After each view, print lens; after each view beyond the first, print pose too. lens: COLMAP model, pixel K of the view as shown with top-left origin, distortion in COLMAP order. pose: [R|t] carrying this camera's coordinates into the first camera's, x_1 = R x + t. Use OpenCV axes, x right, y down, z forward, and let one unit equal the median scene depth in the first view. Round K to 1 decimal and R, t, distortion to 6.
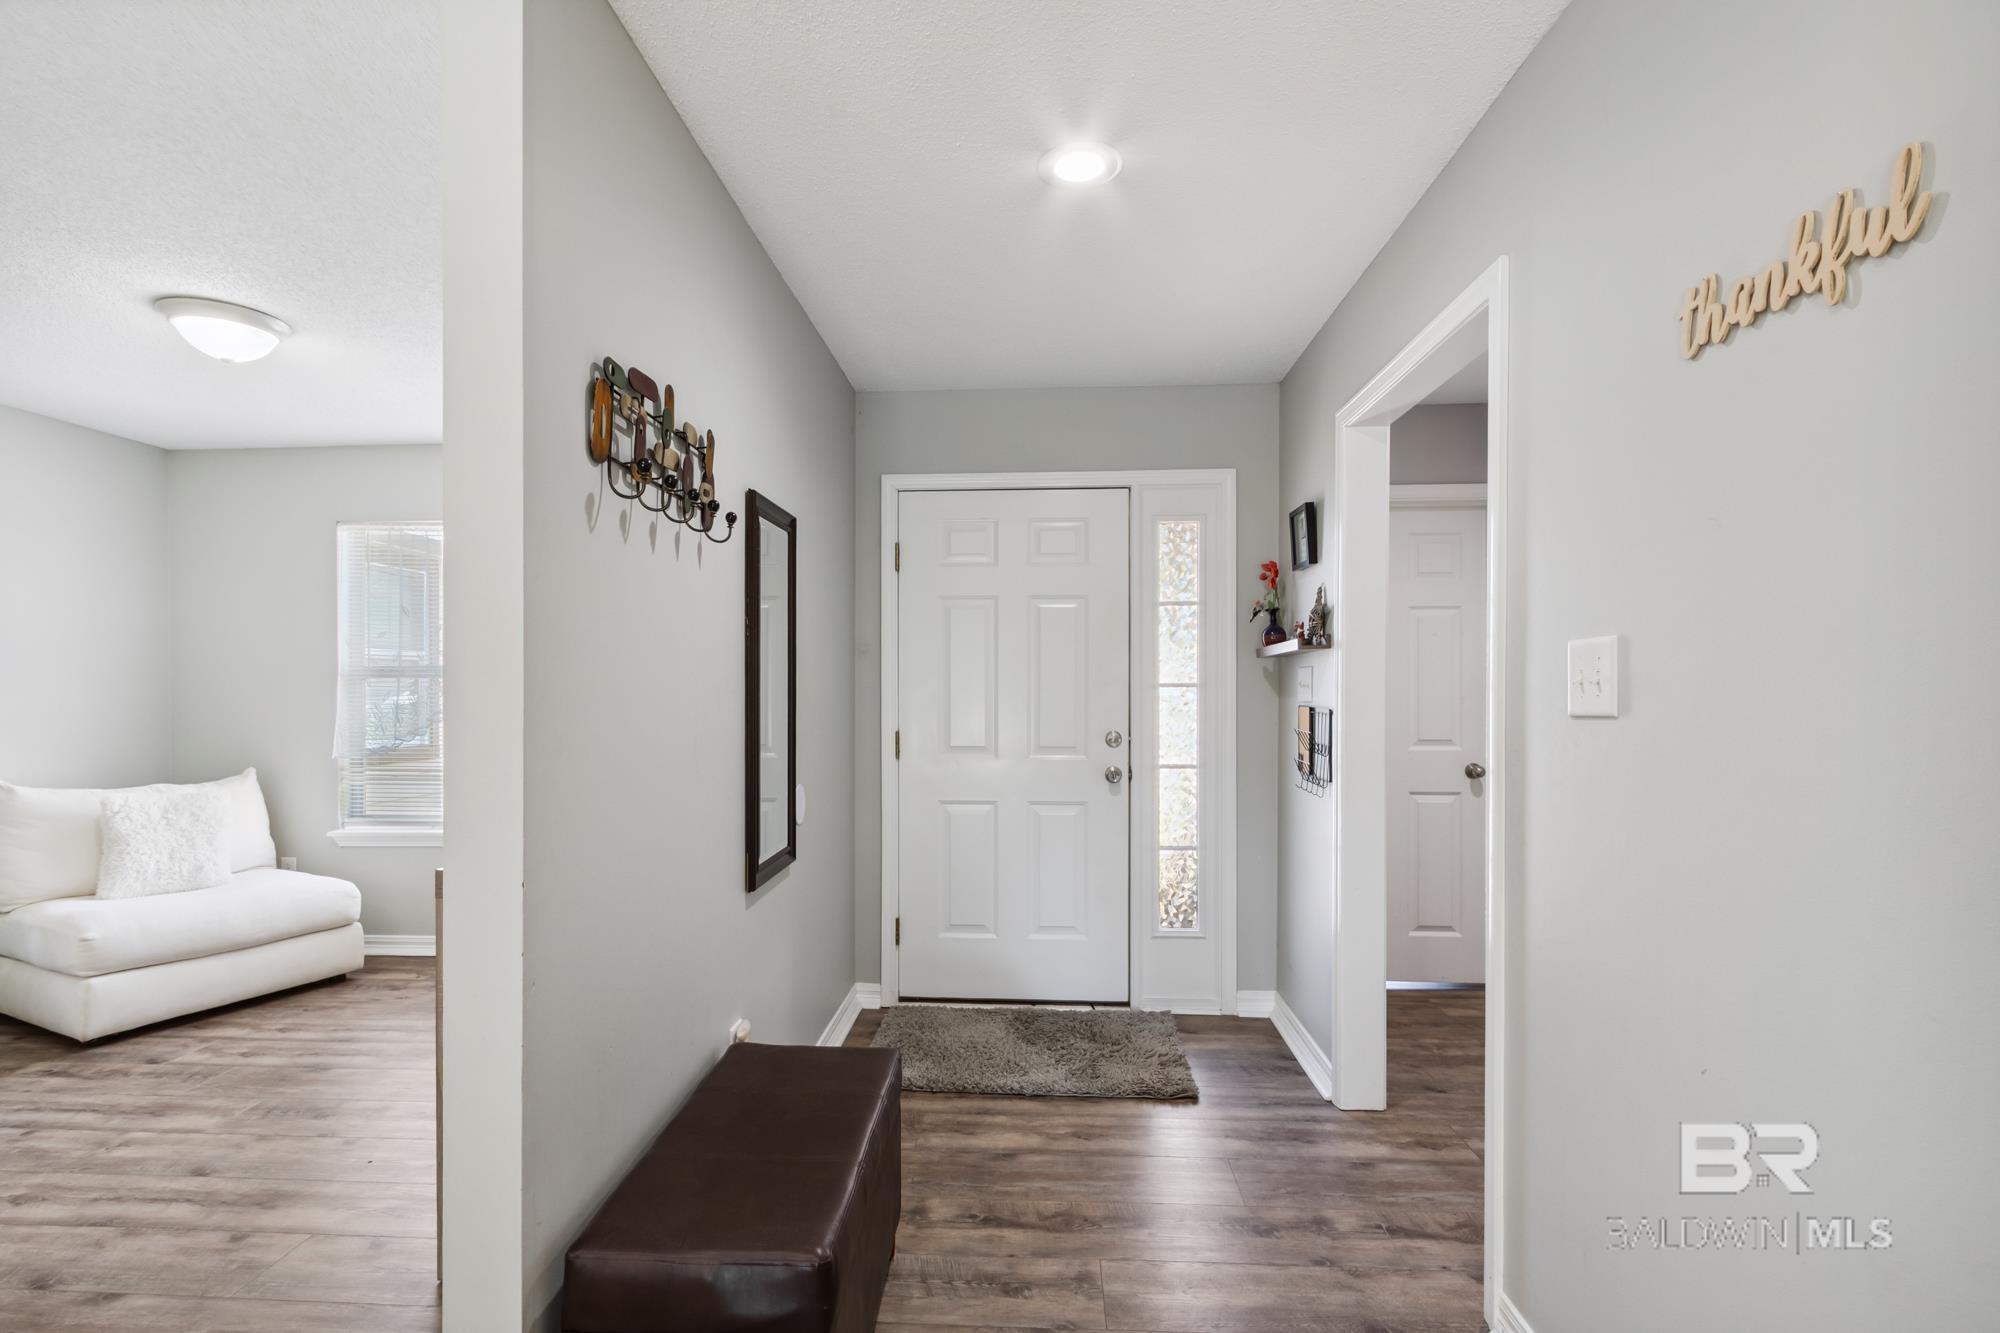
lens RADIAL K [[920.8, 0, 977.7], [0, 920.8, 688.6], [0, 0, 1]] dist [0.006071, 0.000054]
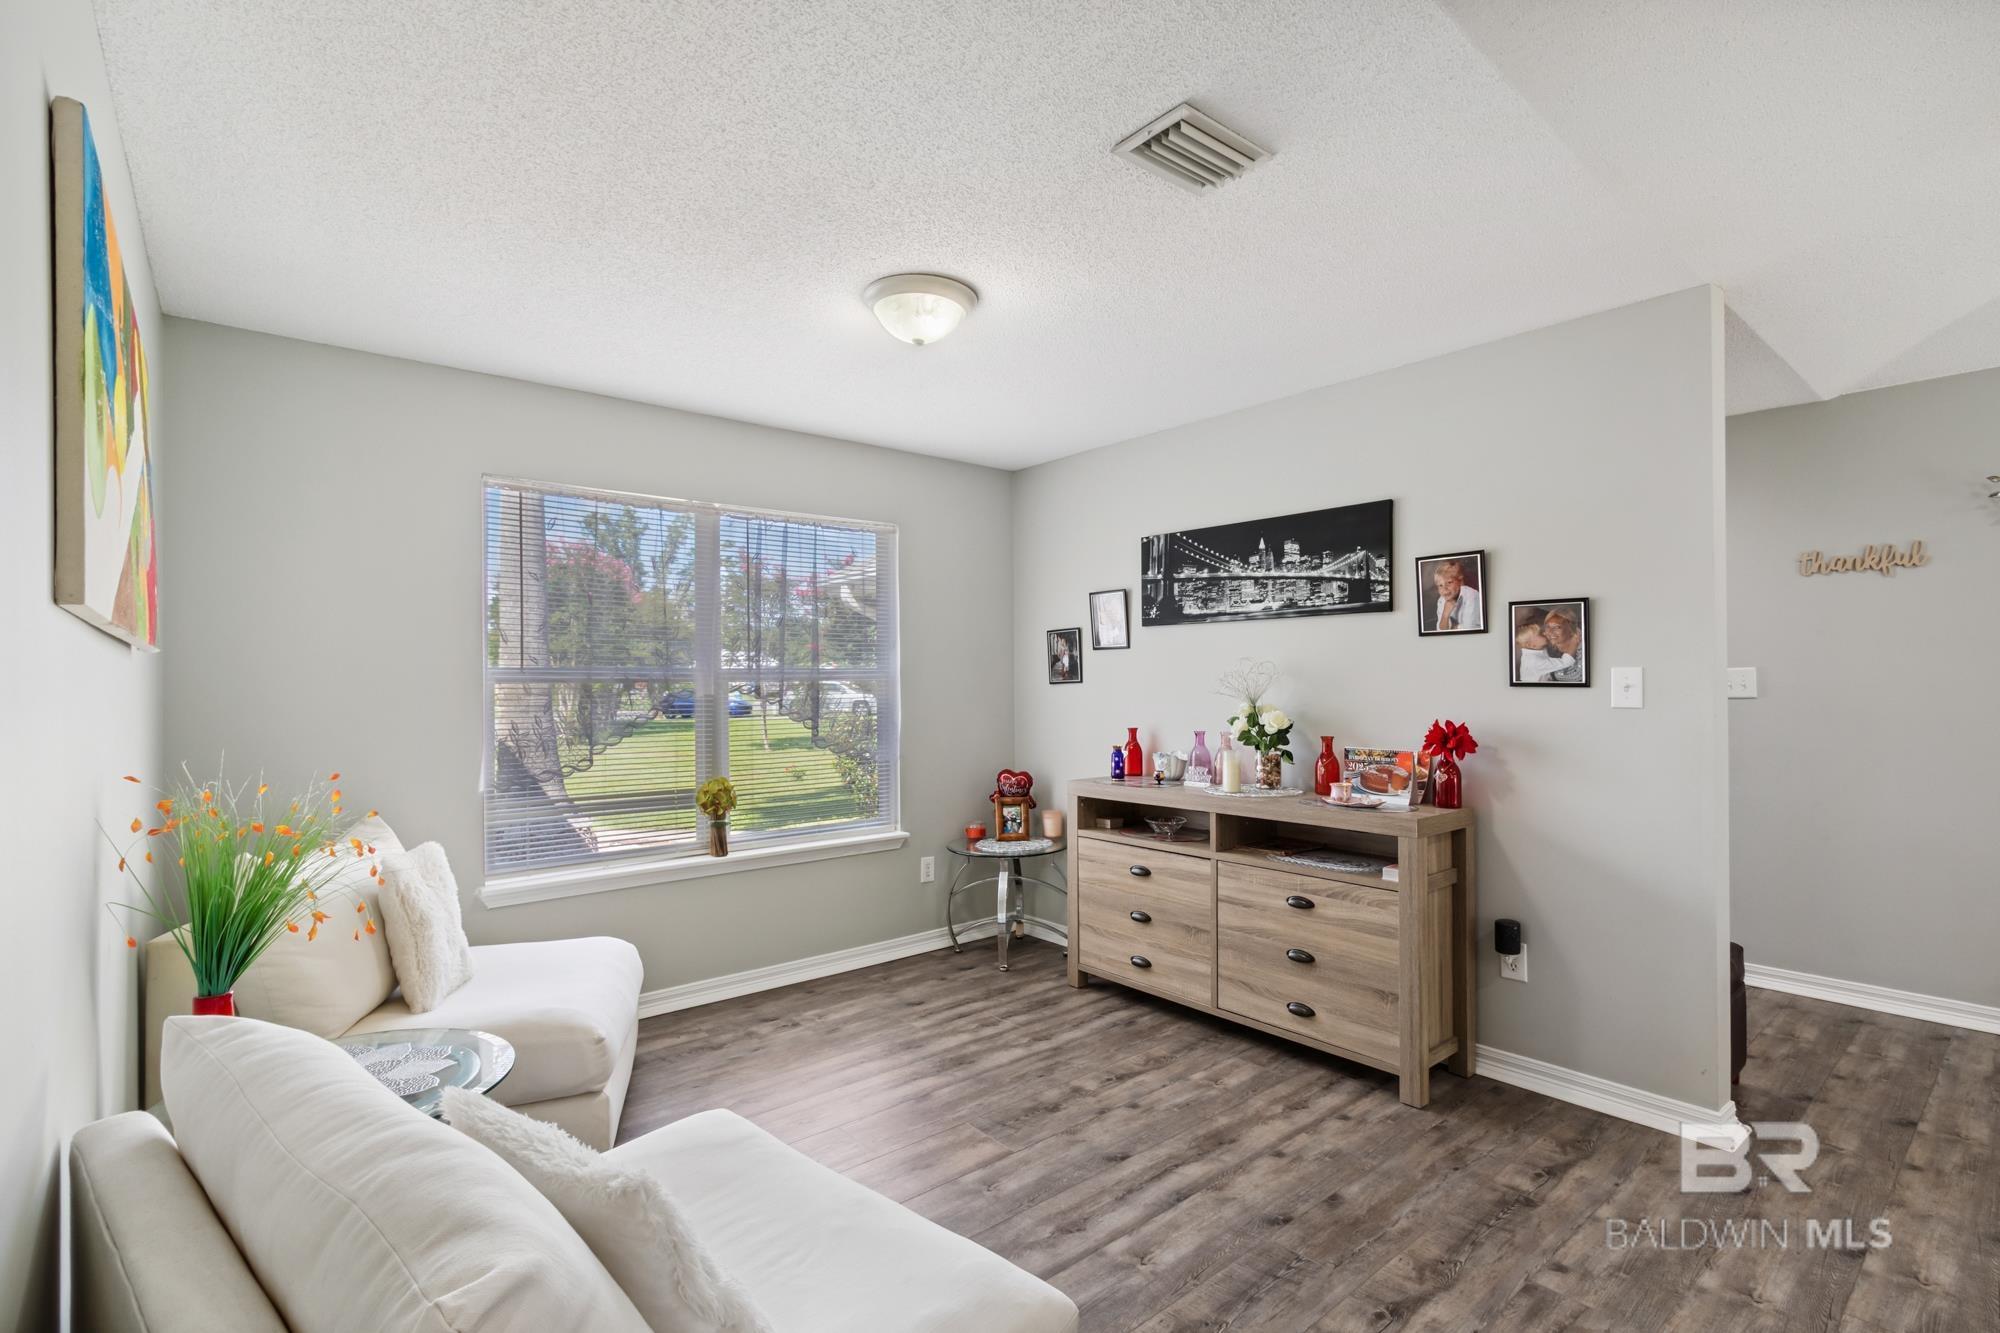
lens RADIAL K [[904.5, 0, 997.7], [0, 904.5, 676.9], [0, 0, 1]] dist [0.003842, 0.000400]
pose [[0.731771, 0.000029, 0.681550, -1.145115], [0.006124, 0.999959, -0.006618, -0.010704], [-0.681523, 0.009017, 0.731741, 0.237683]]
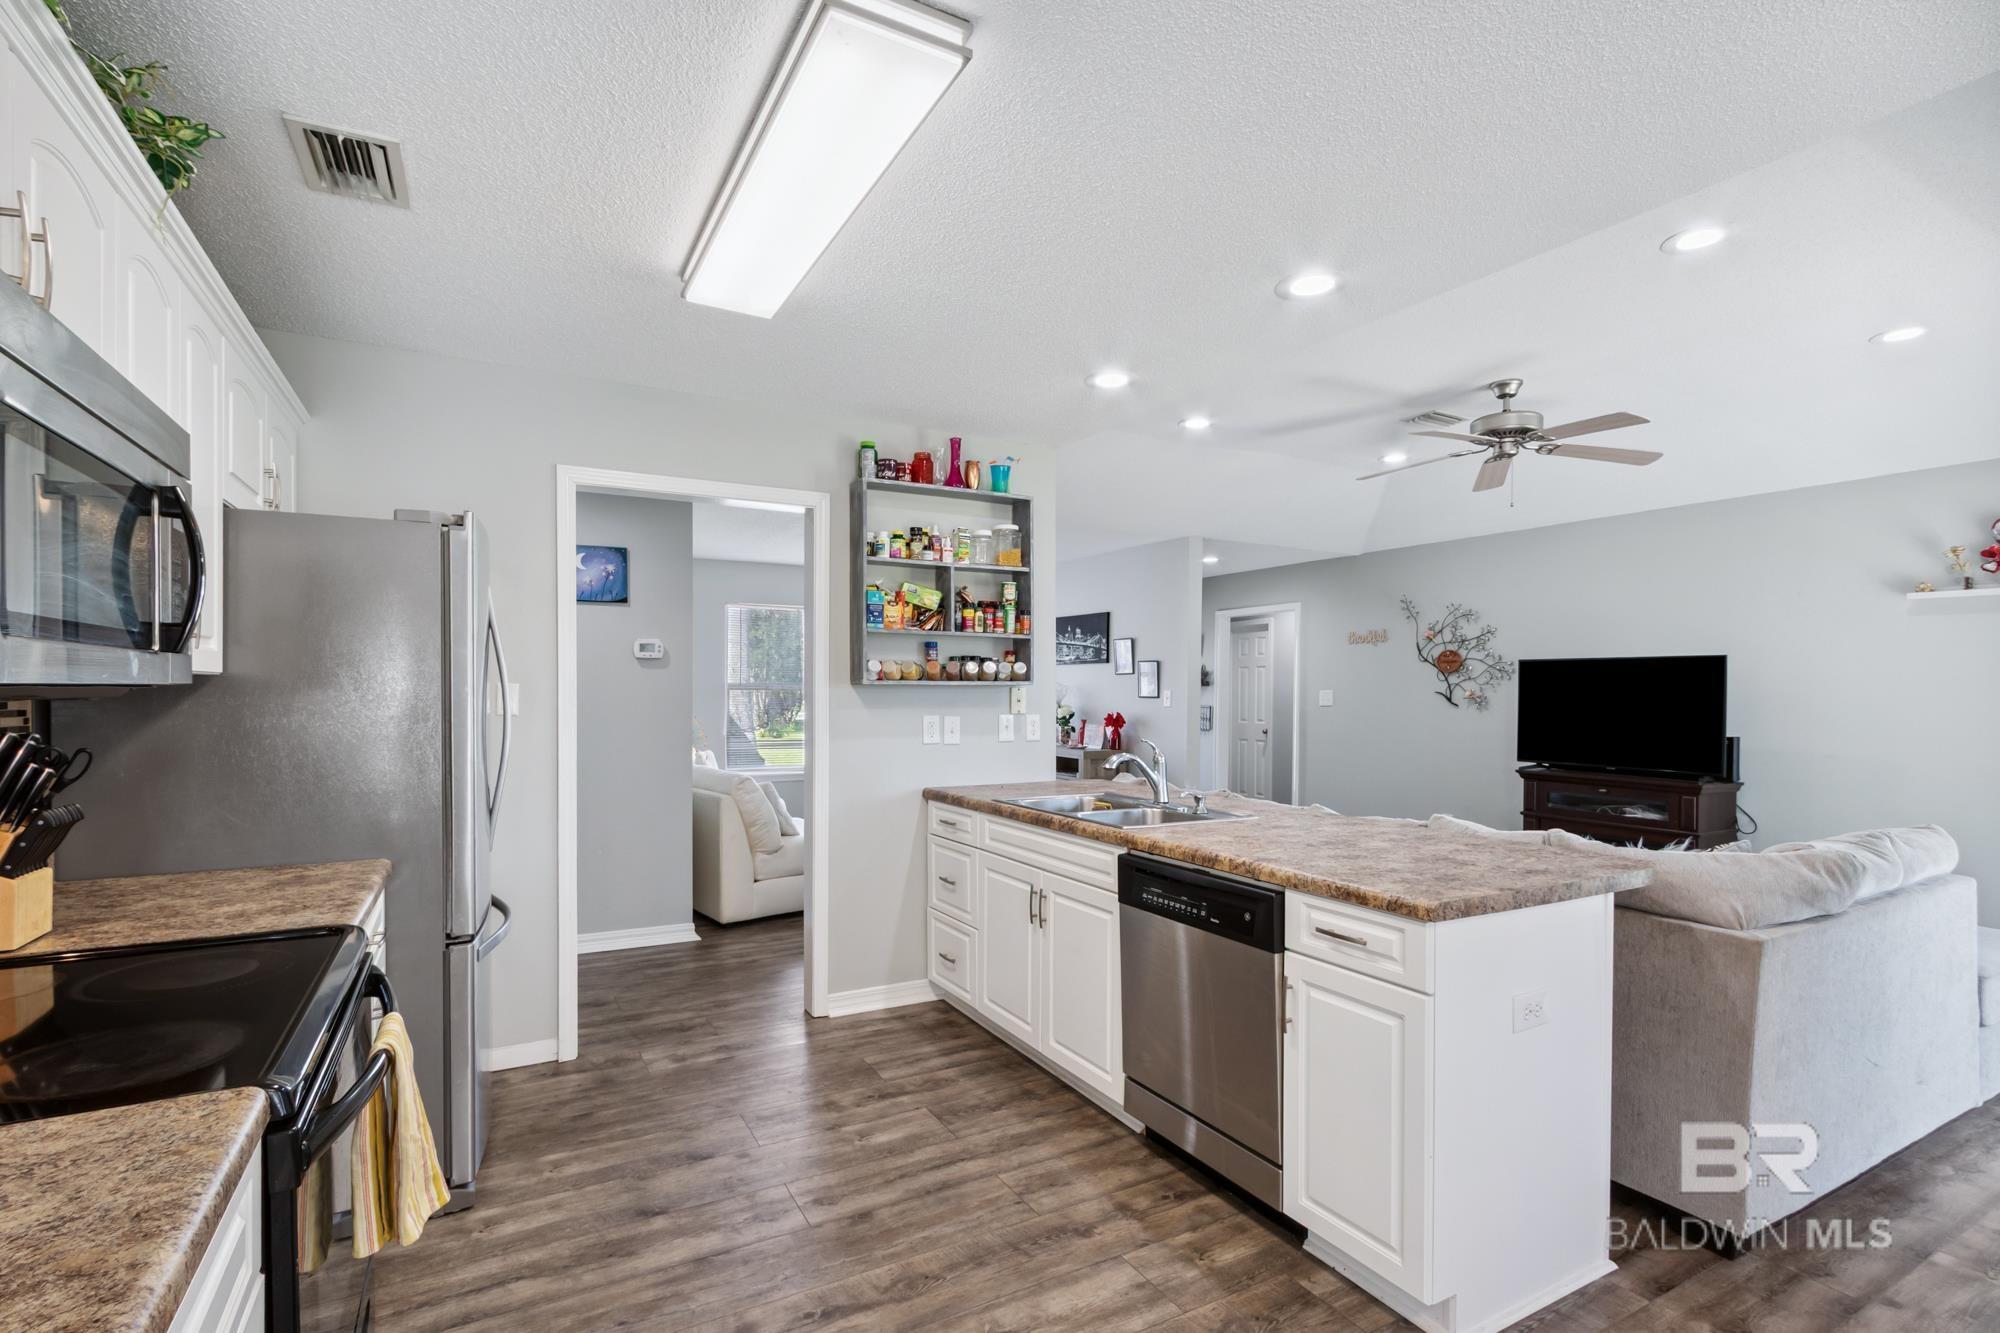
lens RADIAL K [[920.8, 0, 977.7], [0, 920.8, 688.6], [0, 0, 1]] dist [0.006071, 0.000054]
pose [[0.846296, 0.008663, 0.532643, -1.577830], [-0.007704, 0.999962, -0.004024, -0.013124], [-0.532657, -0.000698, 0.846331, -0.975621]]
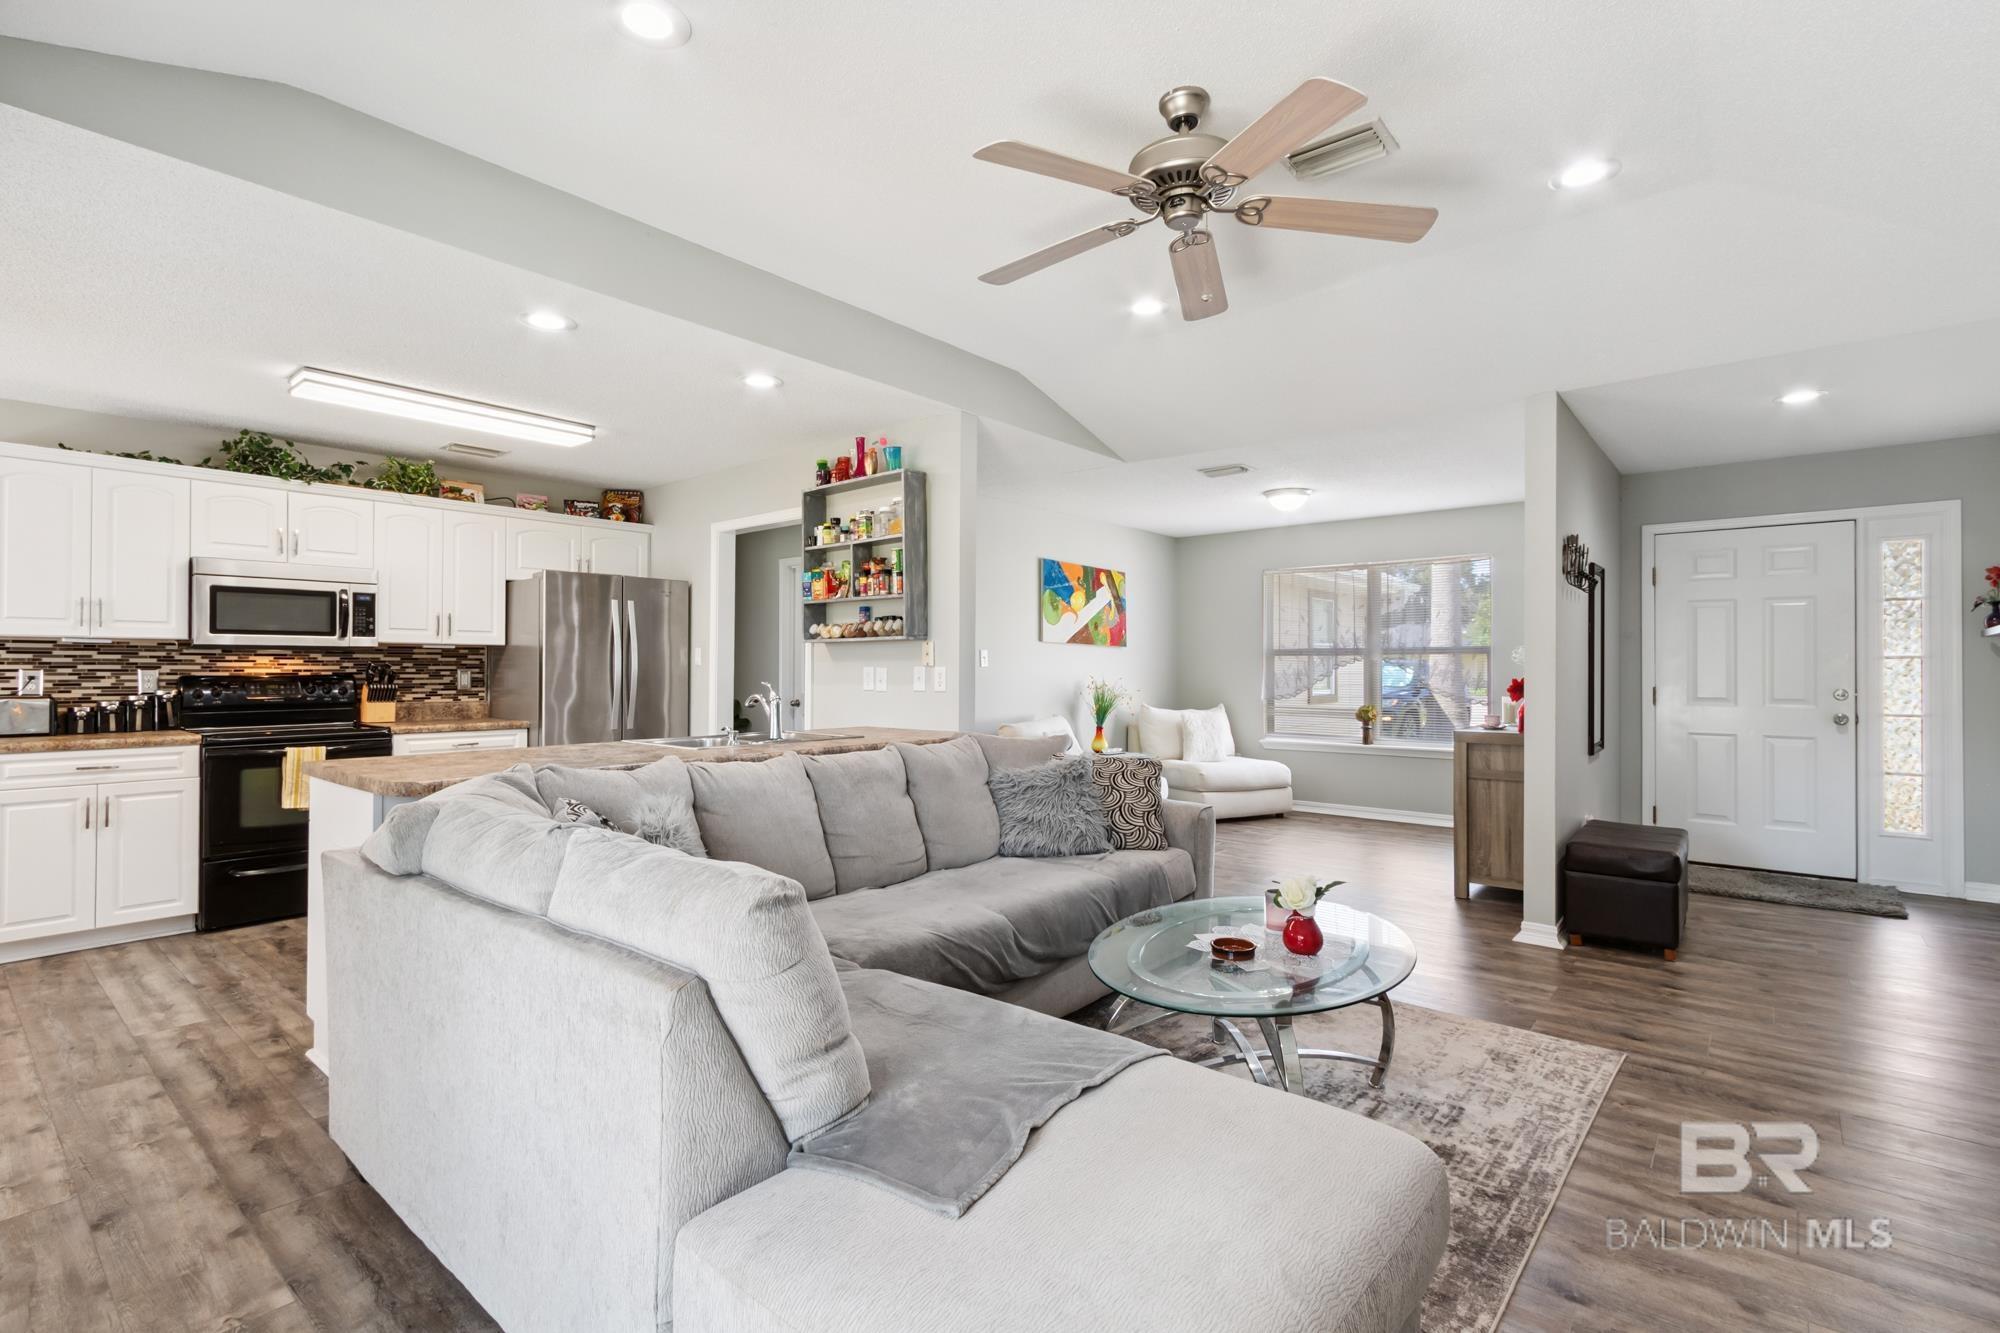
lens RADIAL K [[906.4, 0, 994.5], [0, 906.4, 658.9], [0, 0, 1]] dist [0.002249, -0.000915]
pose [[0.804152, -0.003457, -0.594414, -0.075780], [-0.002304, 0.999957, -0.008933, 0.015469], [0.594419, 0.008554, 0.804110, -0.964101]]
